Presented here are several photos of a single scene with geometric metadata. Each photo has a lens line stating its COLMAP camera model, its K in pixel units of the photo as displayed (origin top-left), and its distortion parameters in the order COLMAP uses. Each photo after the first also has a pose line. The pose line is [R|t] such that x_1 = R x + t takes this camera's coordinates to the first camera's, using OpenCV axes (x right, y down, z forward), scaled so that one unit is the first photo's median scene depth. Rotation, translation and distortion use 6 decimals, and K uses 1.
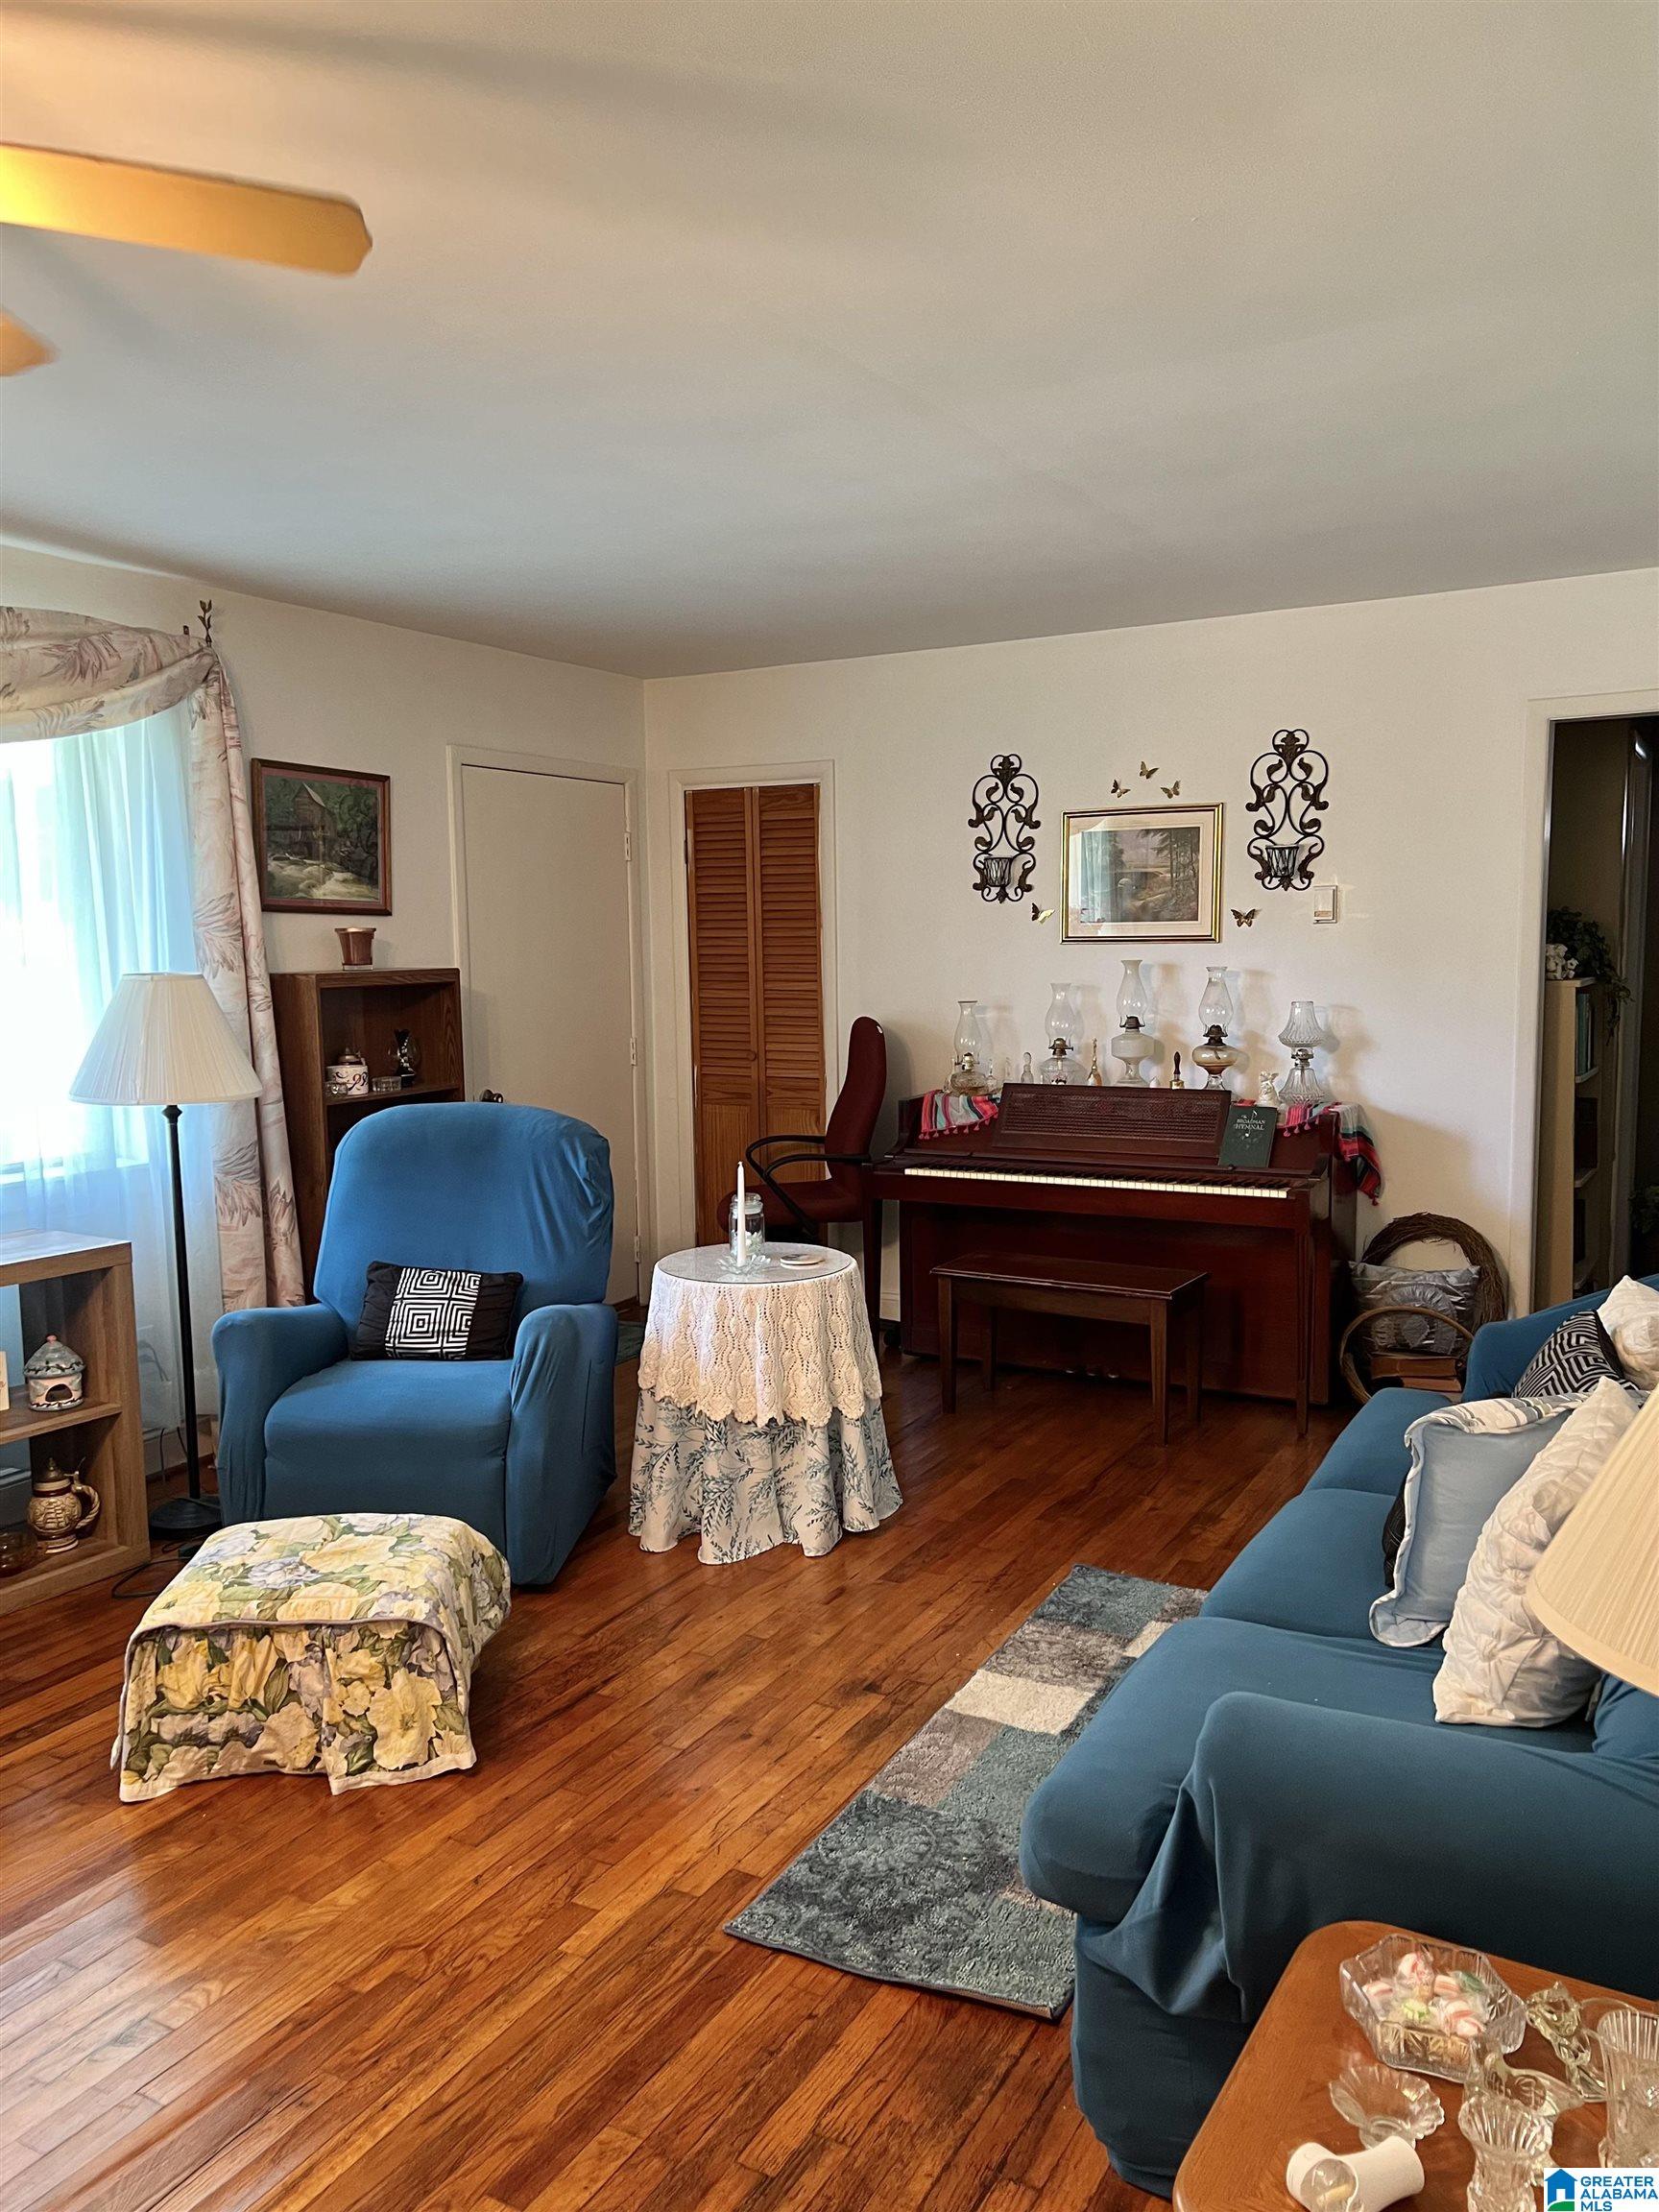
lens RADIAL K [[1666.5, 0, 828.1], [0, 1666.5, 1126.0], [0, 0, 1]] dist [0.045698, -0.053831]
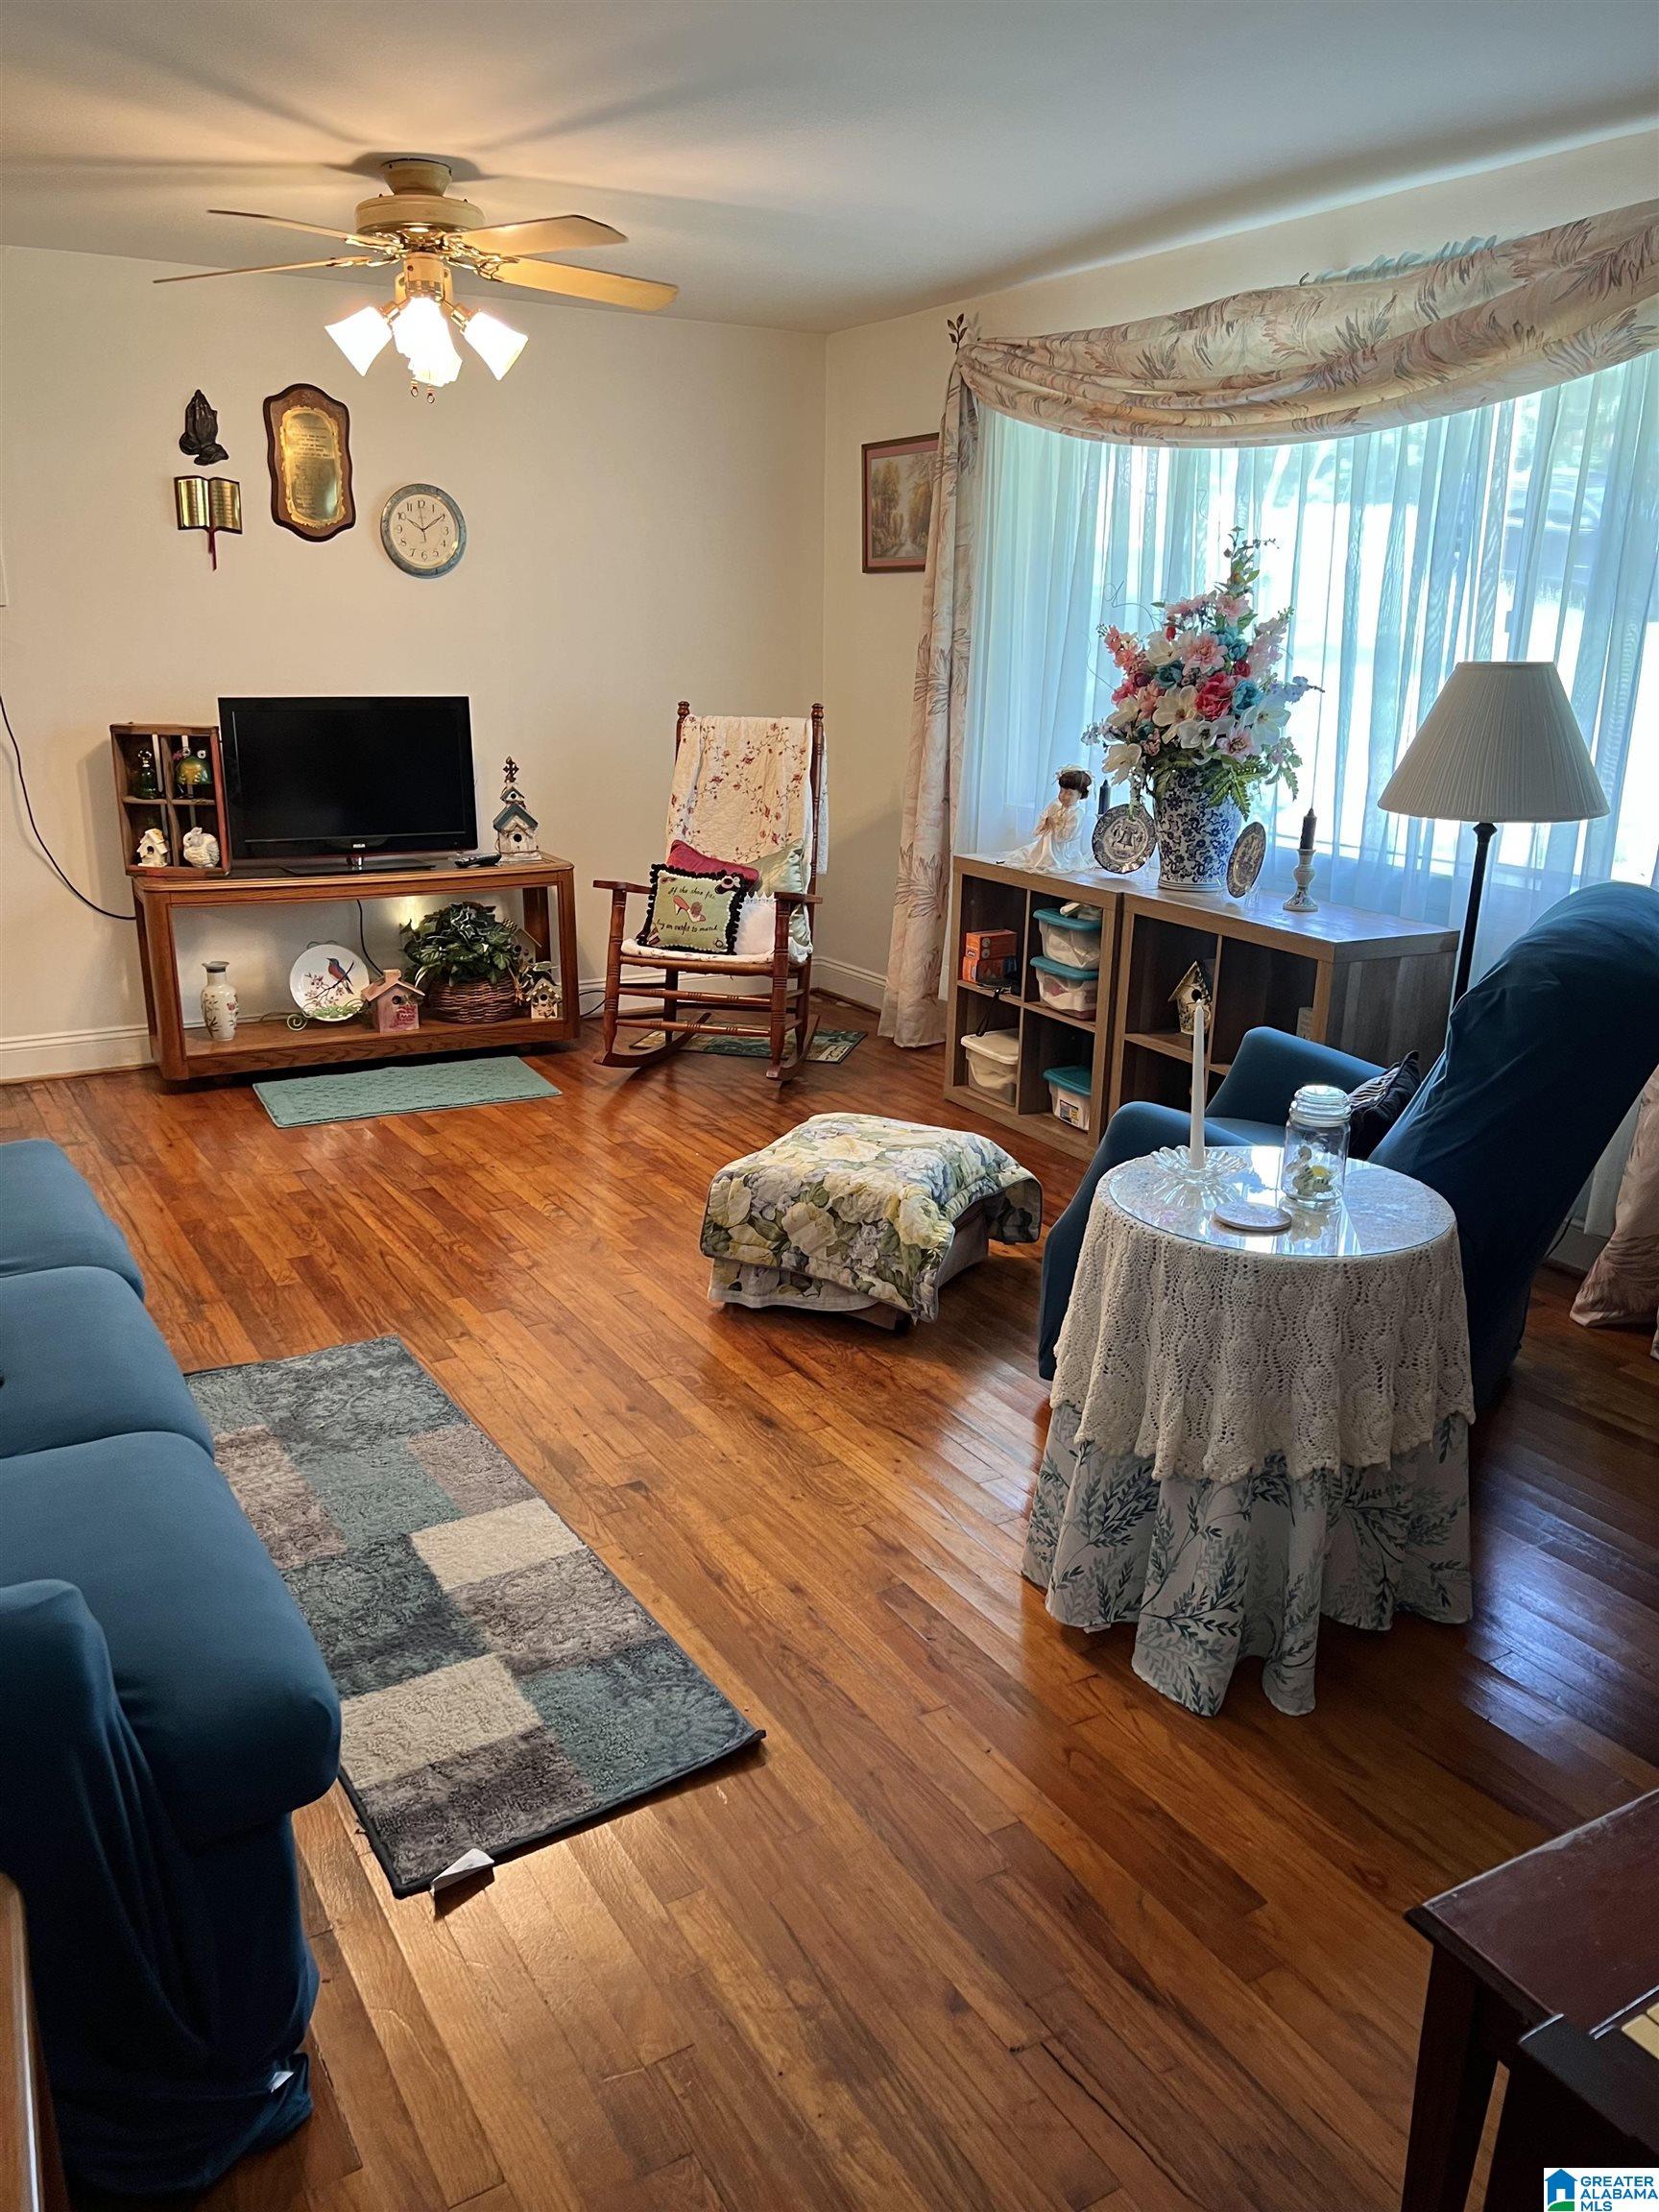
lens RADIAL K [[1666.5, 0, 821.7], [0, 1666.5, 1123.1], [0, 0, 1]] dist [0.045698, -0.053831]
pose [[-0.499730, 0.258617, -0.826672, 0.646274], [-0.107598, 0.928461, 0.355504, -0.168645], [0.859472, 0.266605, -0.436154, 1.380484]]
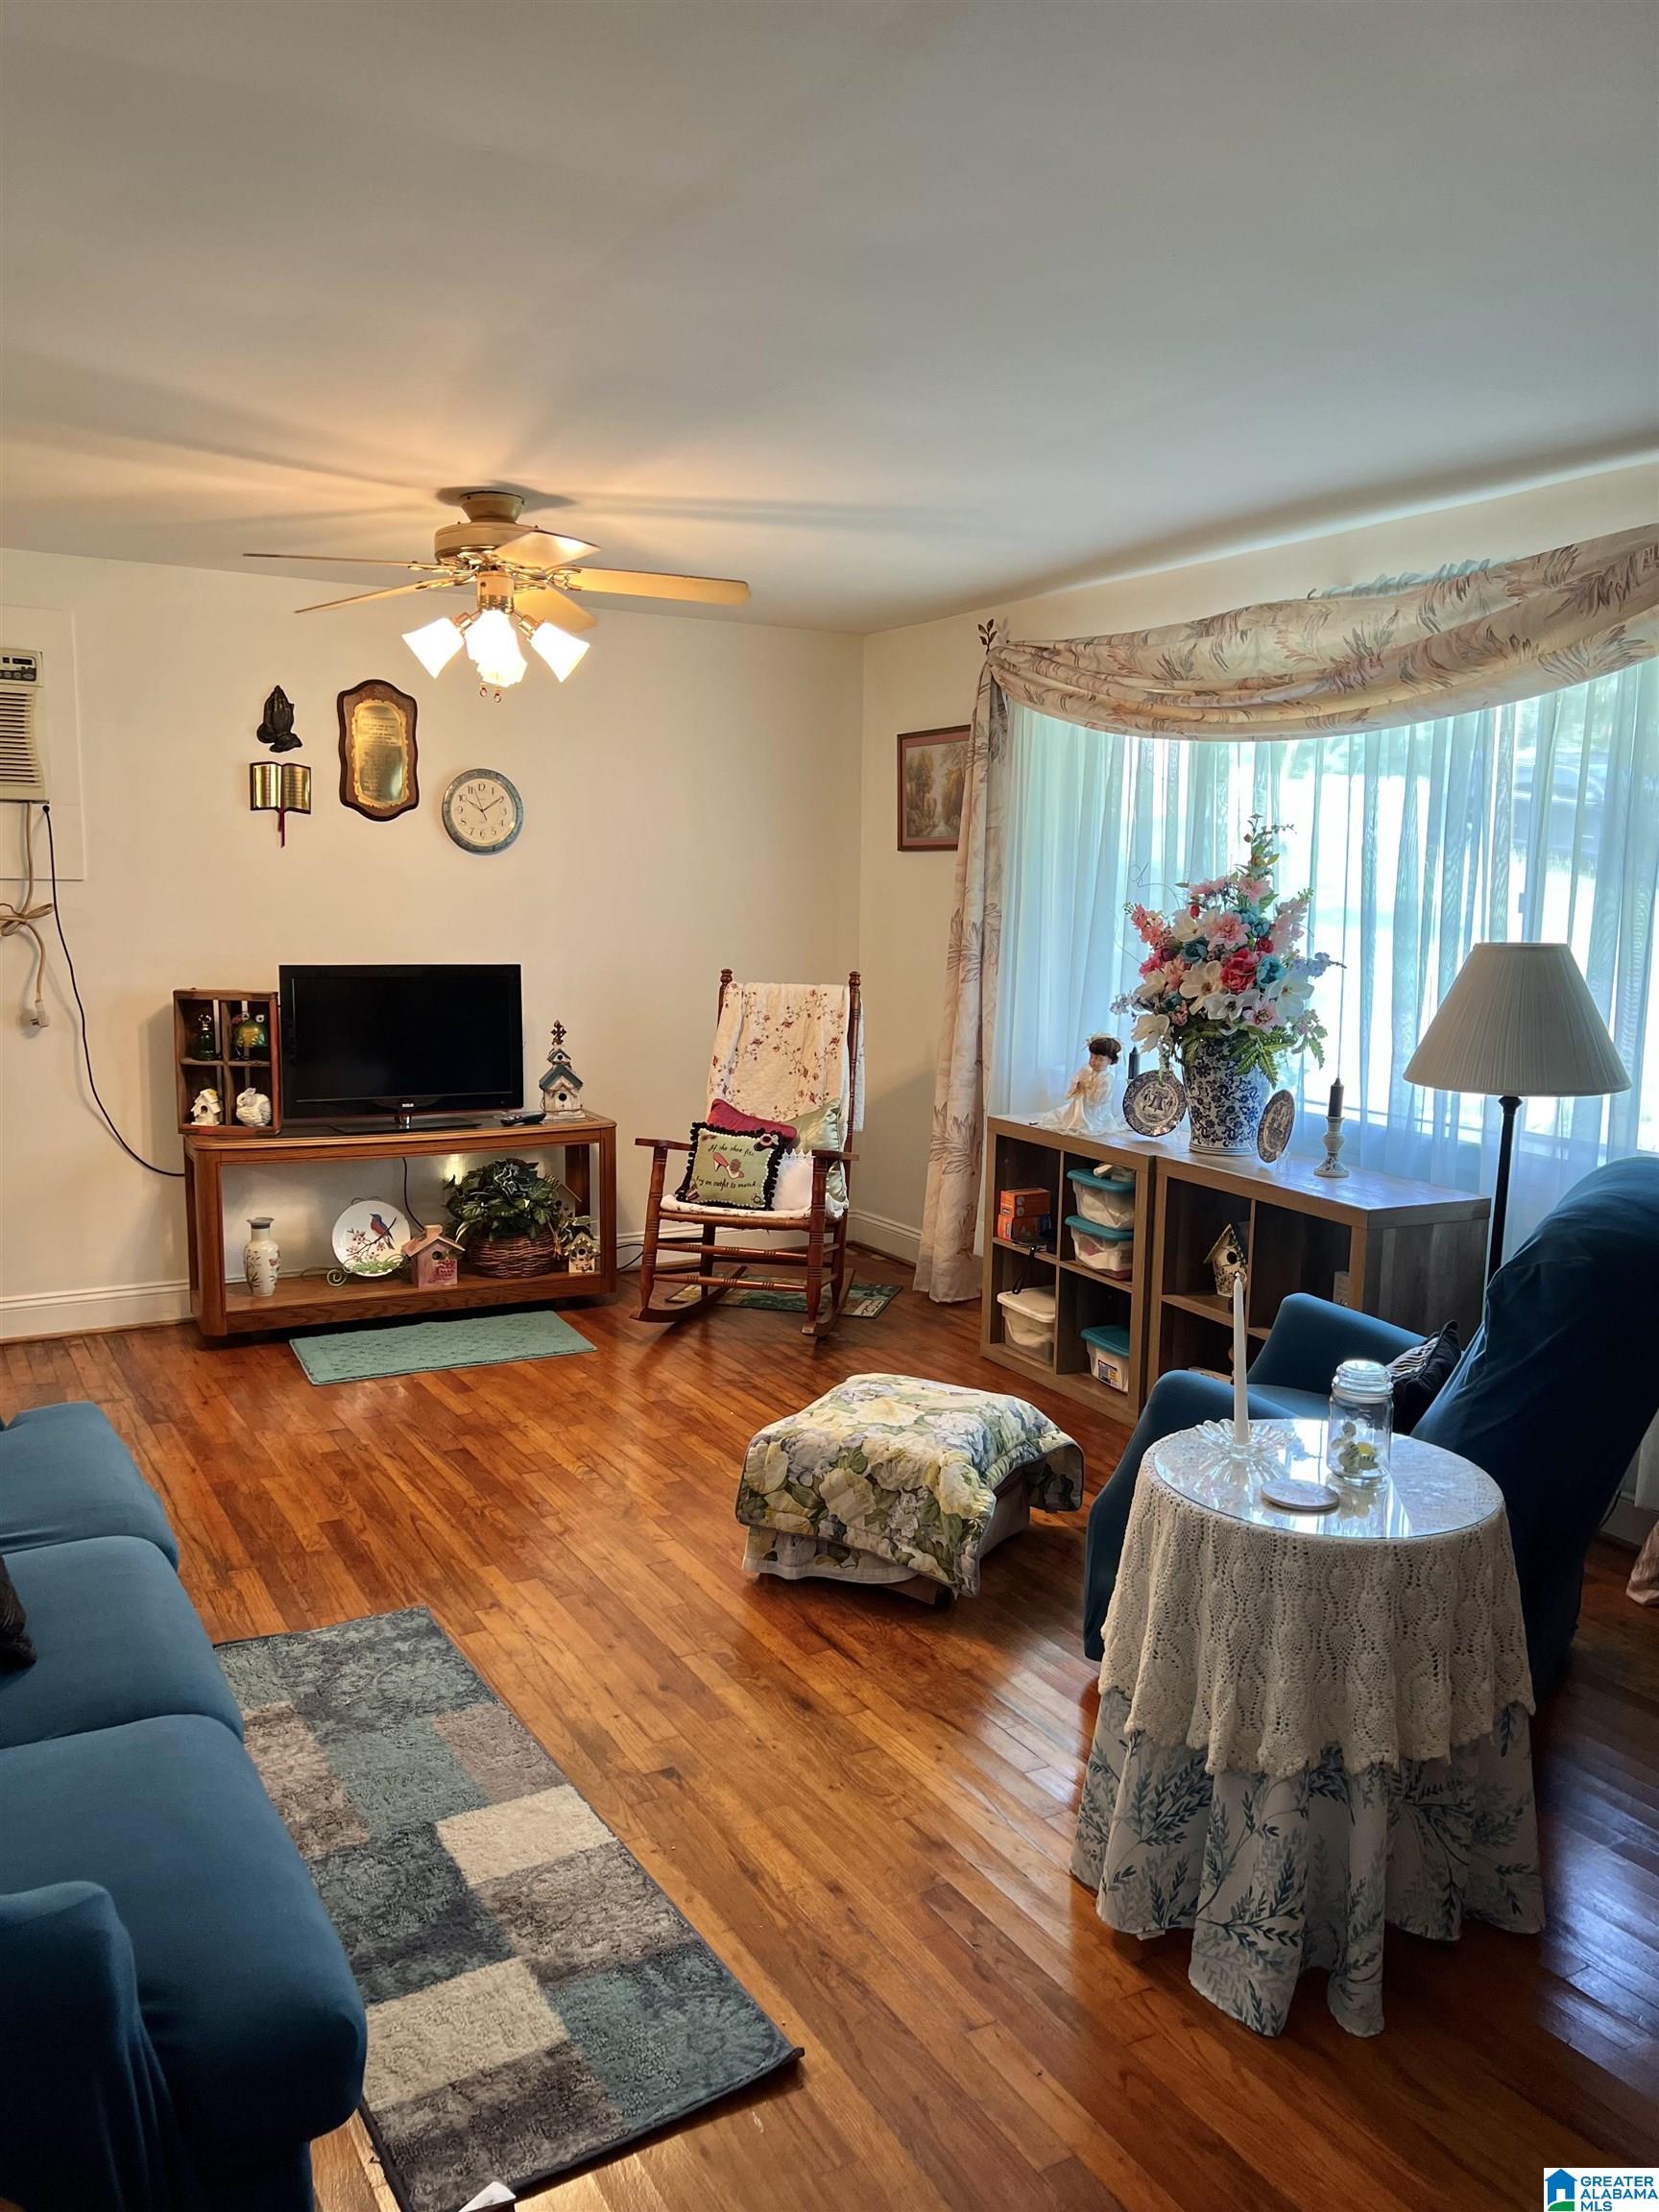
lens RADIAL K [[1666.5, 0, 836.9], [0, 1666.5, 1112.3], [0, 0, 1]] dist [0.045698, -0.053831]
pose [[-0.508738, 0.126626, -0.851558, 0.657534], [-0.109988, 0.971460, 0.210164, -0.182265], [0.853866, 0.200580, -0.480291, 1.379182]]
